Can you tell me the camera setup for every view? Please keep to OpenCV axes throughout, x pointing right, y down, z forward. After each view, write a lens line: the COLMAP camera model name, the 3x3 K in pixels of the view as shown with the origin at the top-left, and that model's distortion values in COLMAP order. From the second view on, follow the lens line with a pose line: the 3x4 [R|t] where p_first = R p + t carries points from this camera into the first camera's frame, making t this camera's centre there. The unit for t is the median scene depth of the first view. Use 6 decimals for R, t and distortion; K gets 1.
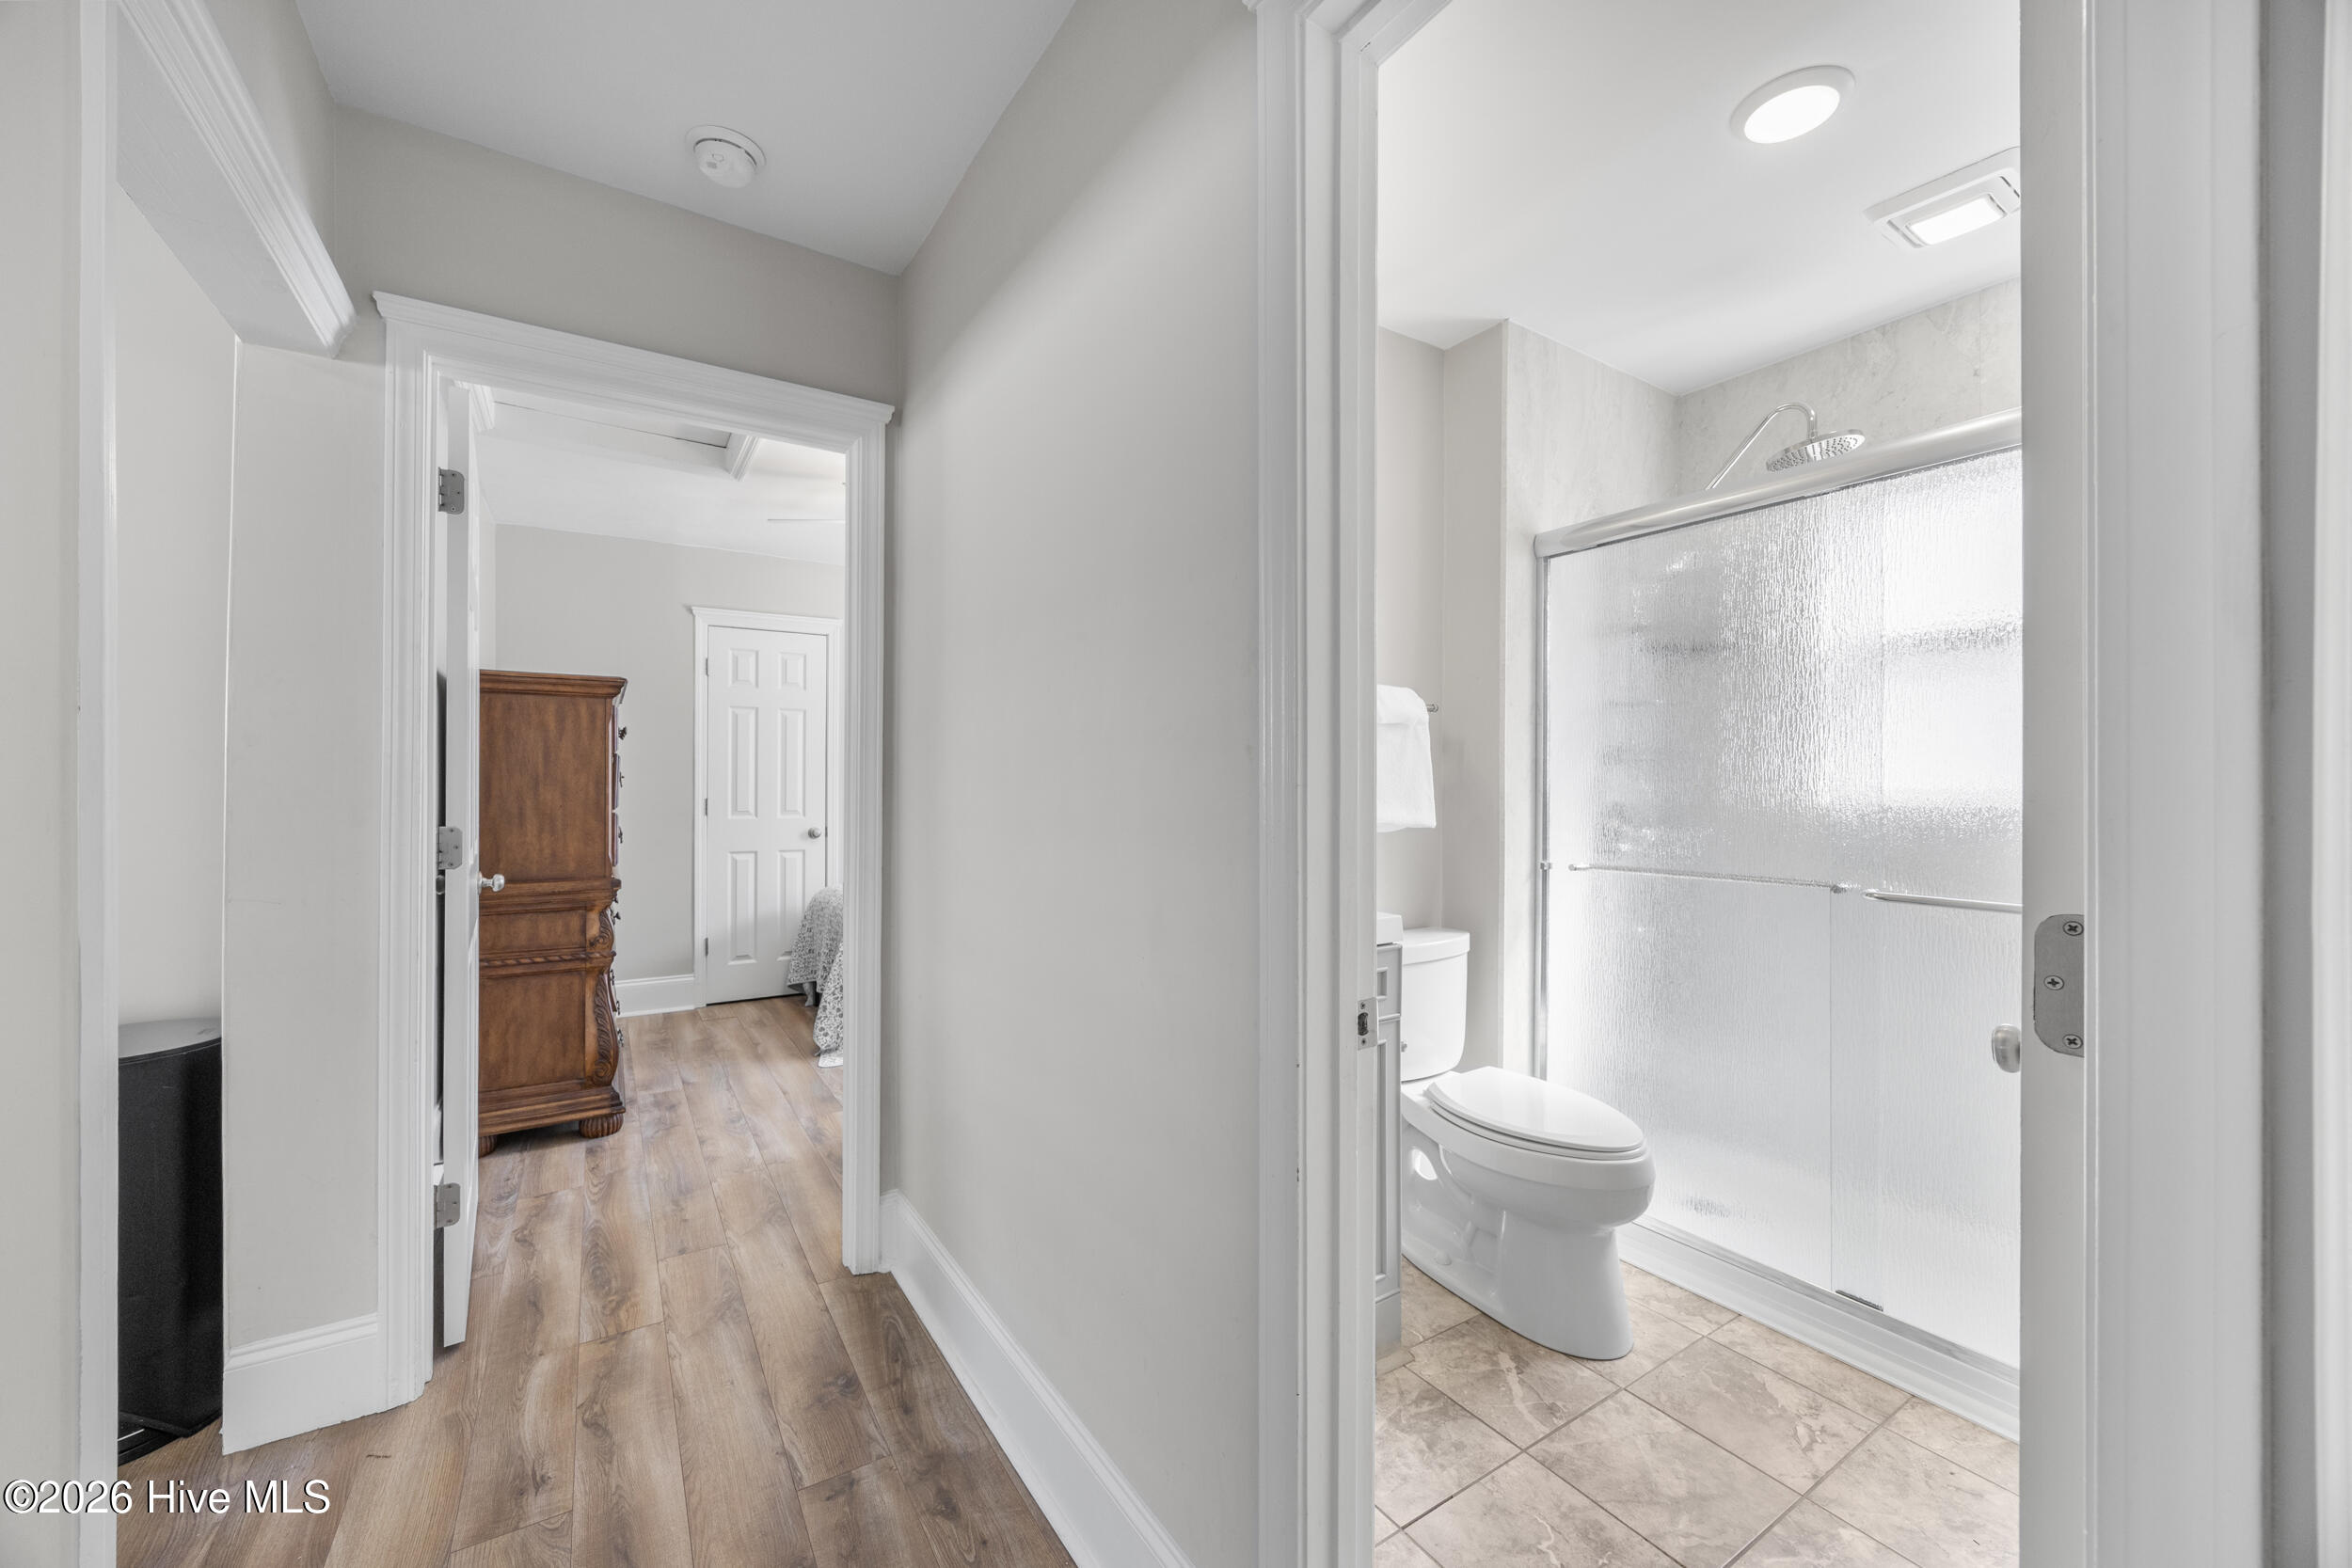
lens RADIAL K [[905.7, 0, 1171.3], [0, 905.7, 775.7], [0, 0, 1]] dist [0.027596, 0.000589]
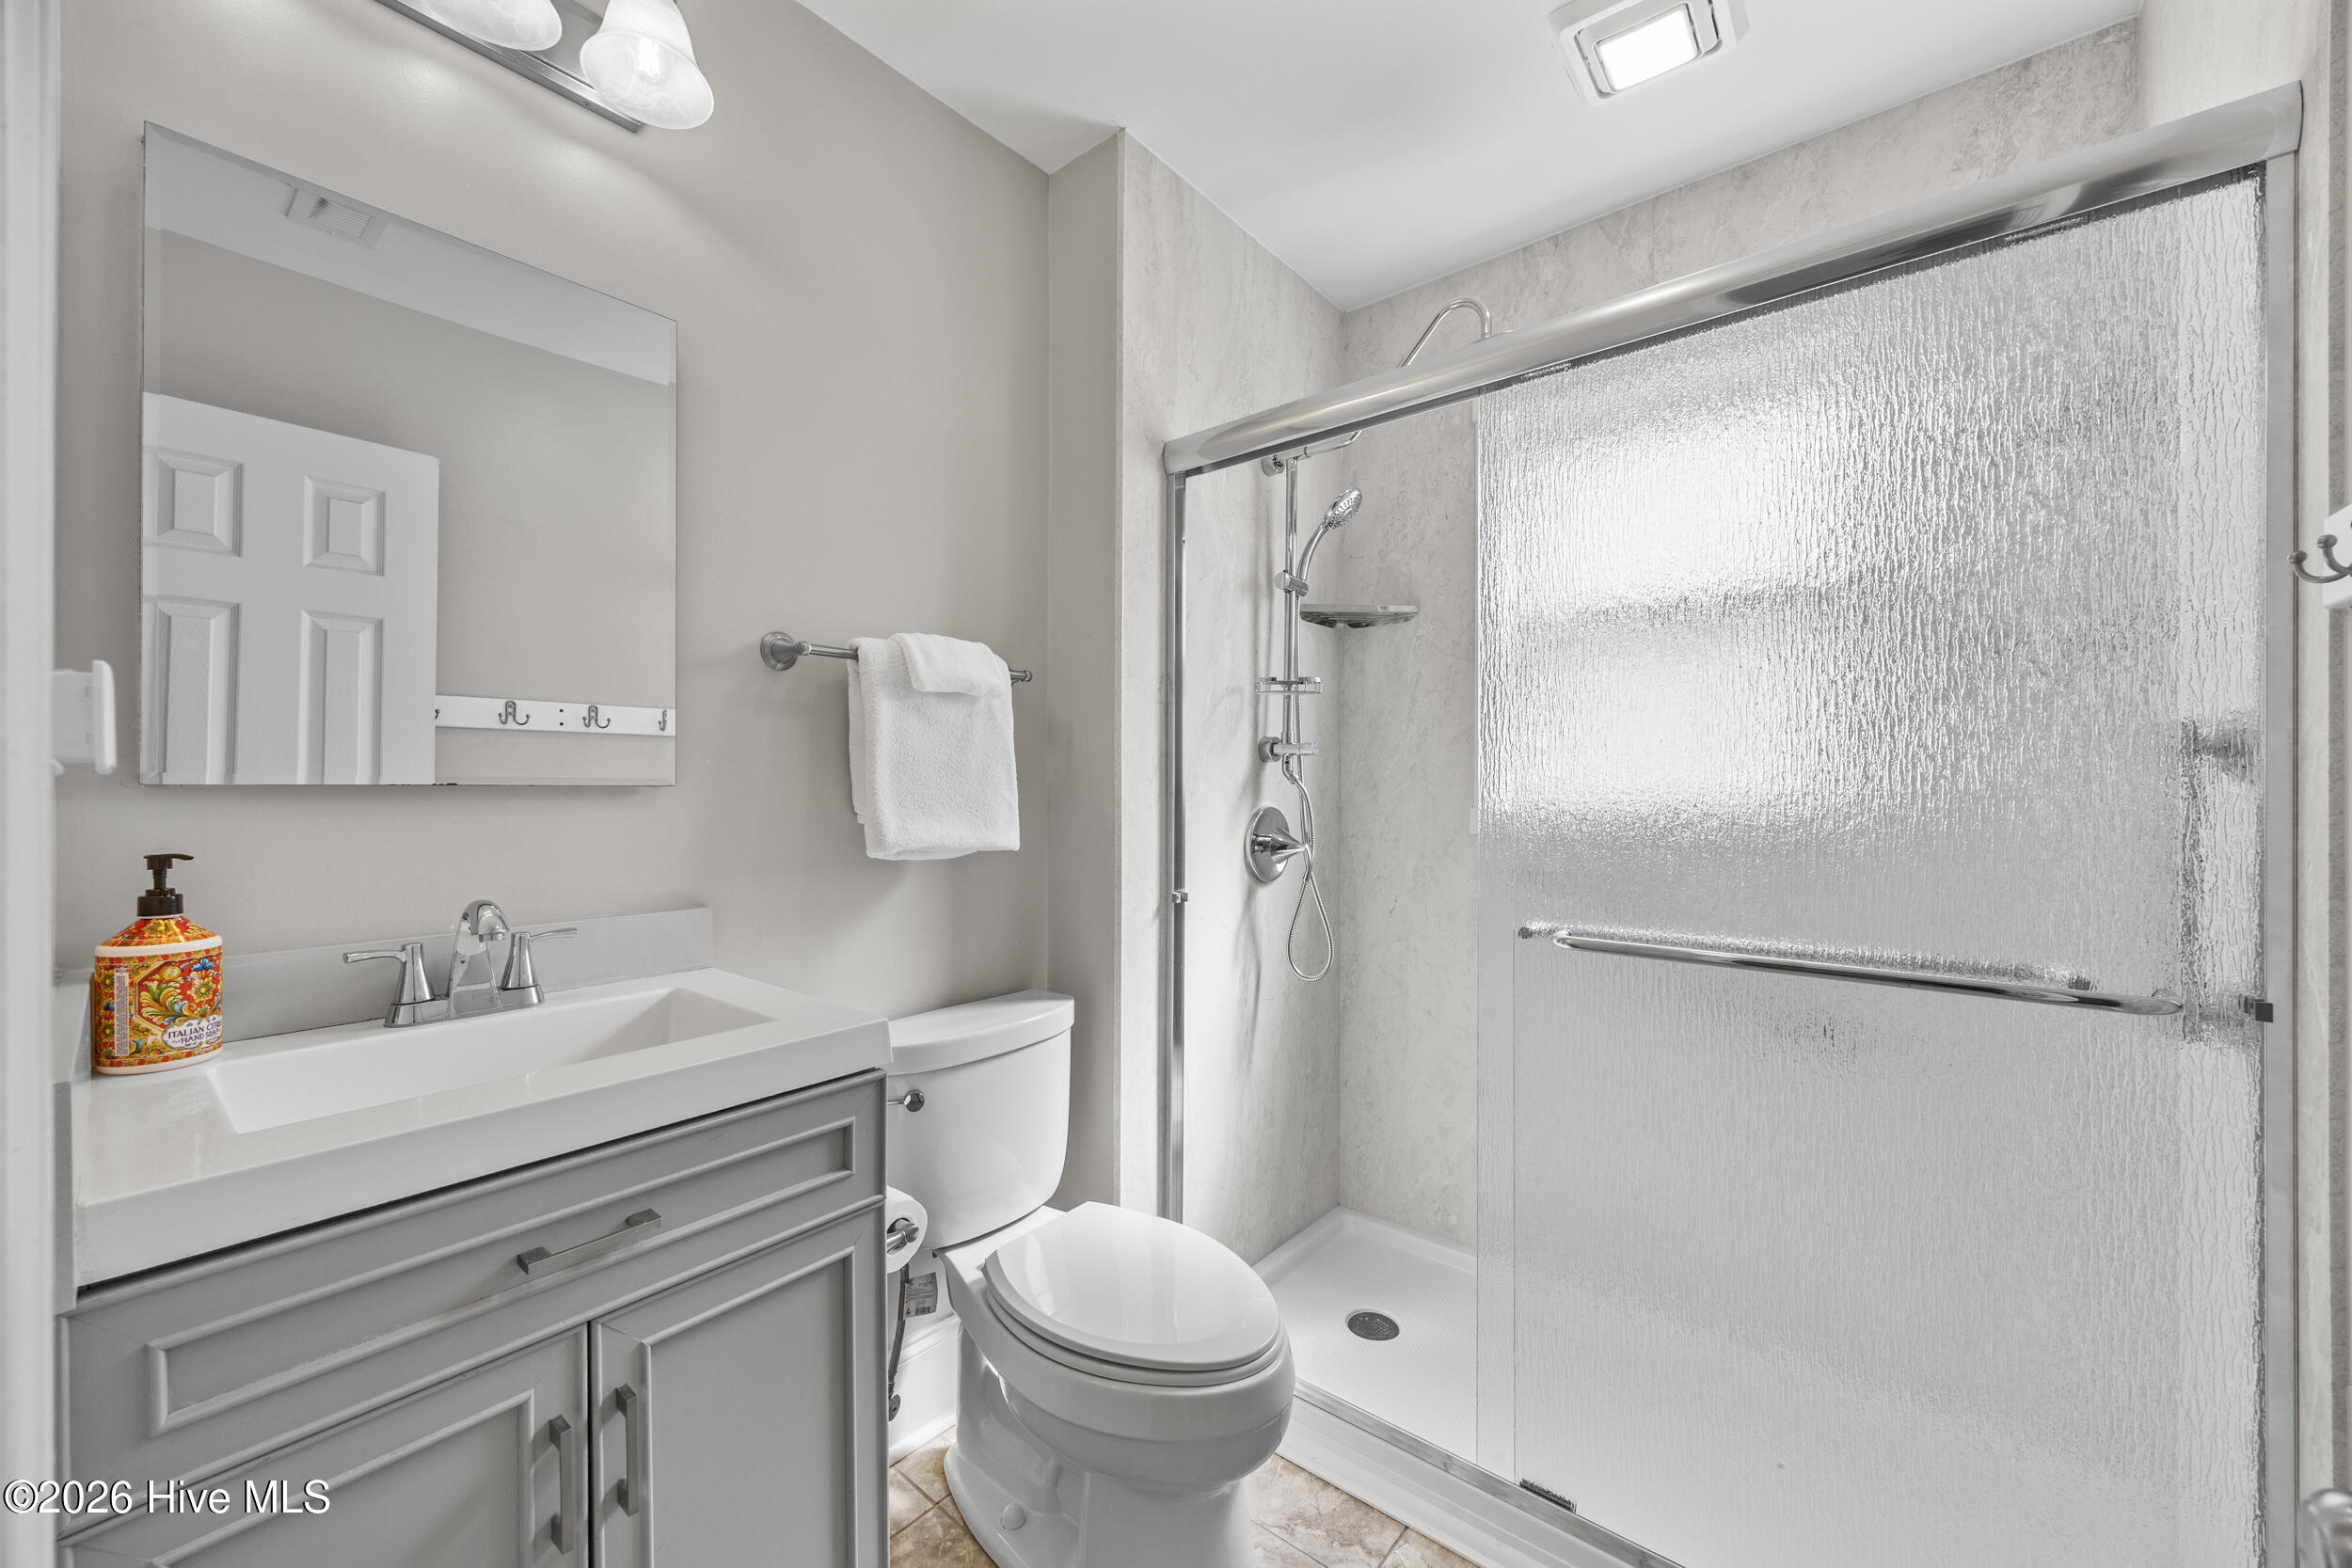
lens RADIAL K [[905.7, 0, 1183.8], [0, 905.7, 782.8], [0, 0, 1]] dist [0.027596, 0.000589]
pose [[0.952911, -0.000575, 0.303249, 0.198252], [0.000397, 1.000000, 0.000650, 0.006235], [-0.303249, -0.000499, 0.952911, 0.313571]]
